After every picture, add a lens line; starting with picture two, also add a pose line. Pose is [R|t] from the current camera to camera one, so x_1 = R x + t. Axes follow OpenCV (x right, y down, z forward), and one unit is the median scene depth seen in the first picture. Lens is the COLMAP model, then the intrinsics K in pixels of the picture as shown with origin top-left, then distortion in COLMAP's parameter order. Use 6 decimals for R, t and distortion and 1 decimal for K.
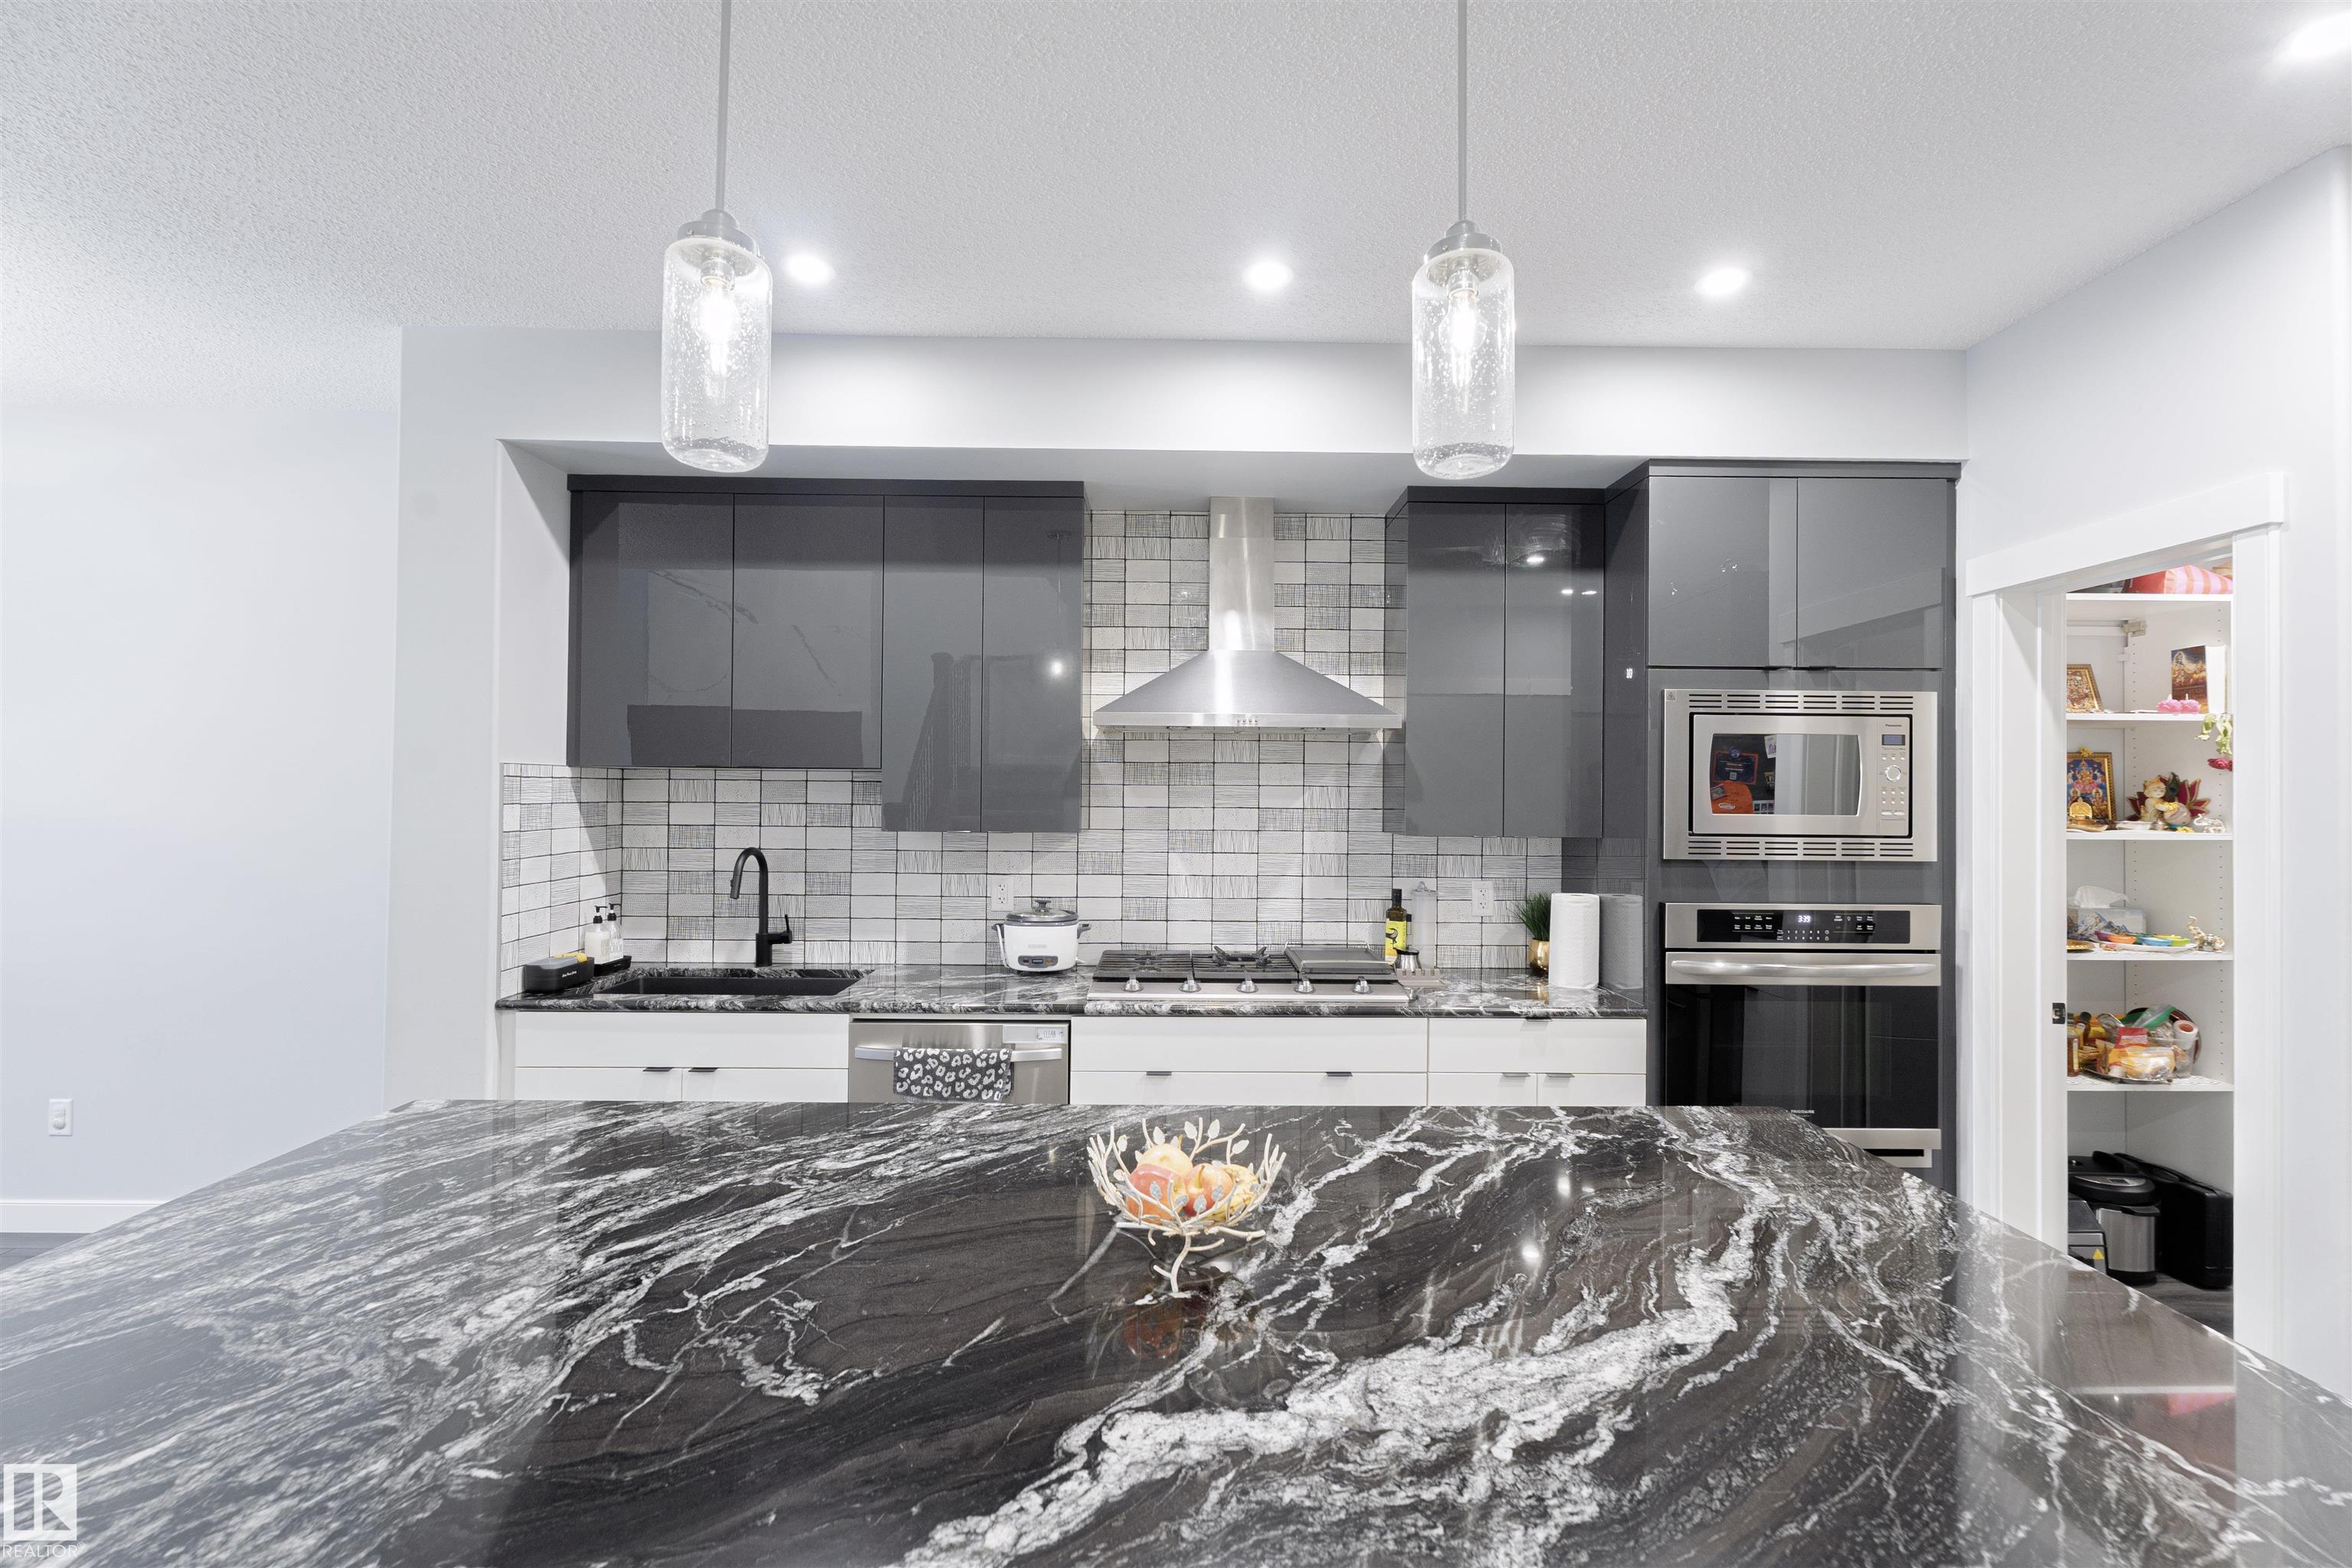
lens RADIAL K [[1045.2, 0, 1181.3], [0, 1045.2, 785.5], [0, 0, 1]] dist [0.000830, -0.000943]
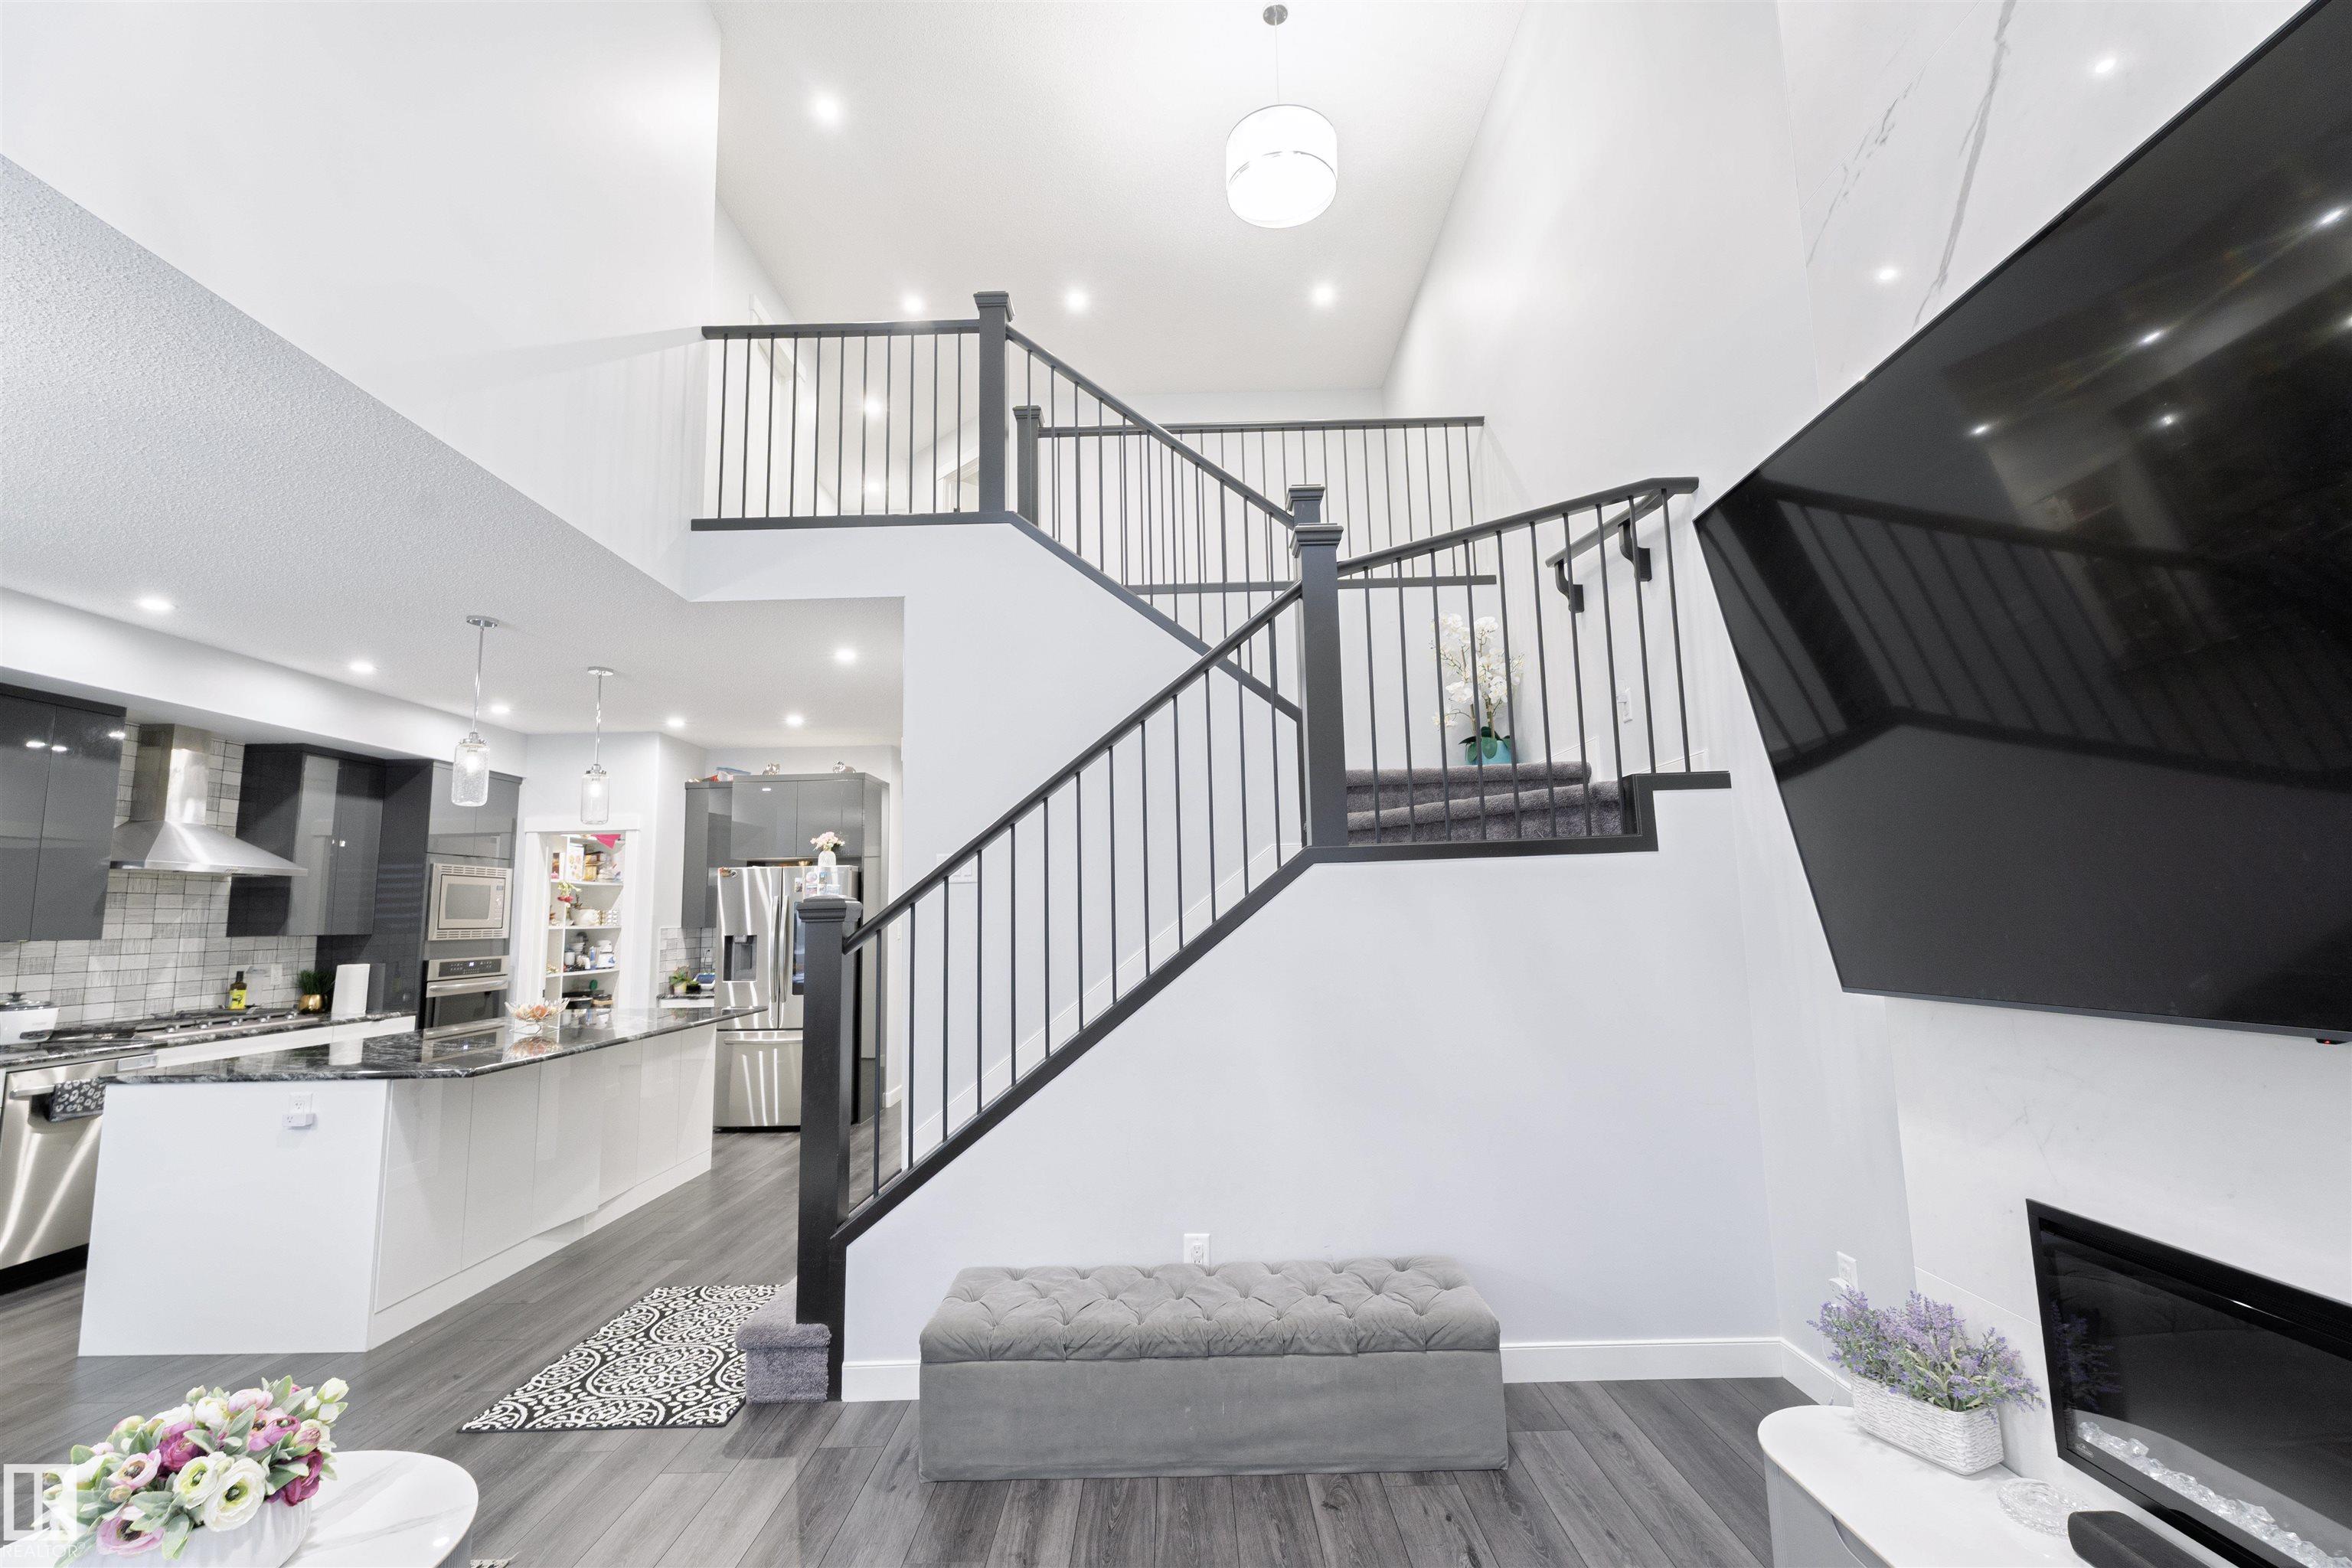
lens RADIAL K [[1045.2, 0, 1178.0], [0, 1045.2, 779.6], [0, 0, 1]] dist [0.000830, -0.000943]
pose [[0.015696, 0.120222, 0.992623, -1.570139], [0.013524, 0.992629, -0.120437, 0.018662], [-0.999785, 0.015314, 0.013954, -0.559908]]
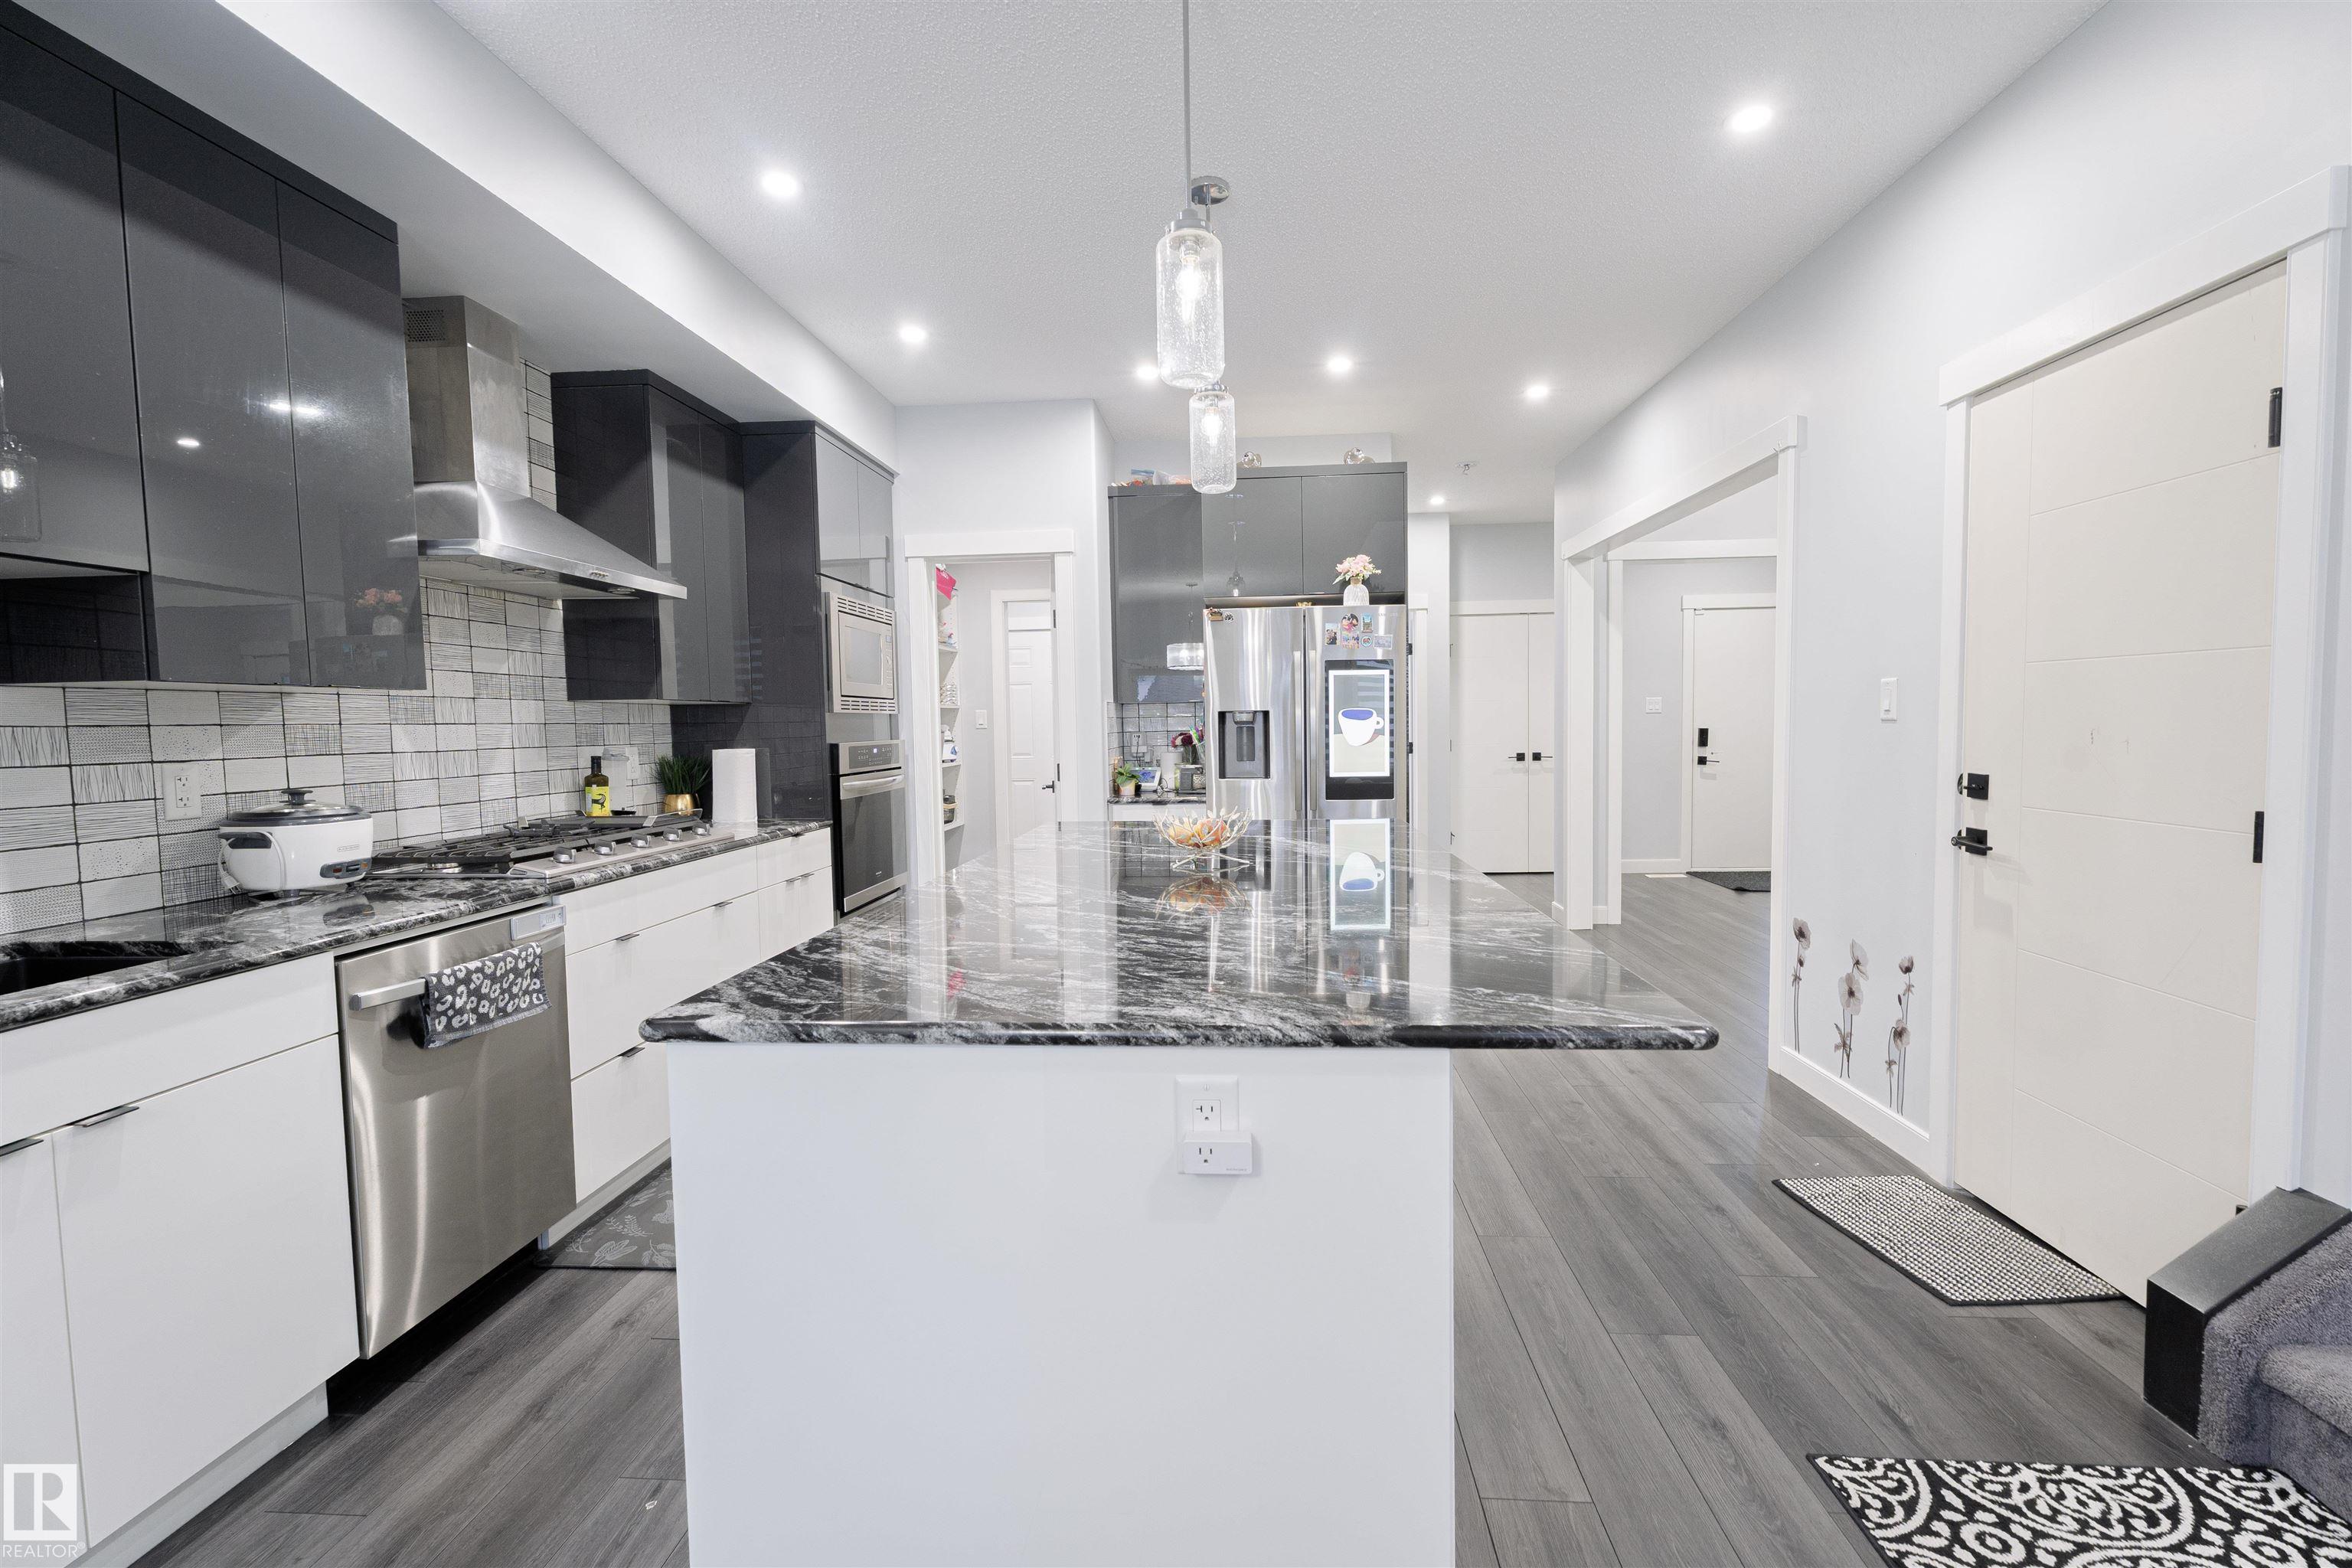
lens RADIAL K [[1045.2, 0, 1182.2], [0, 1045.2, 783.5], [0, 0, 1]] dist [0.000830, -0.000943]
pose [[0.083874, -0.069469, 0.994052, -0.821662], [0.011660, 0.997567, 0.068731, 0.067182], [-0.996408, 0.005826, 0.084480, 0.368656]]
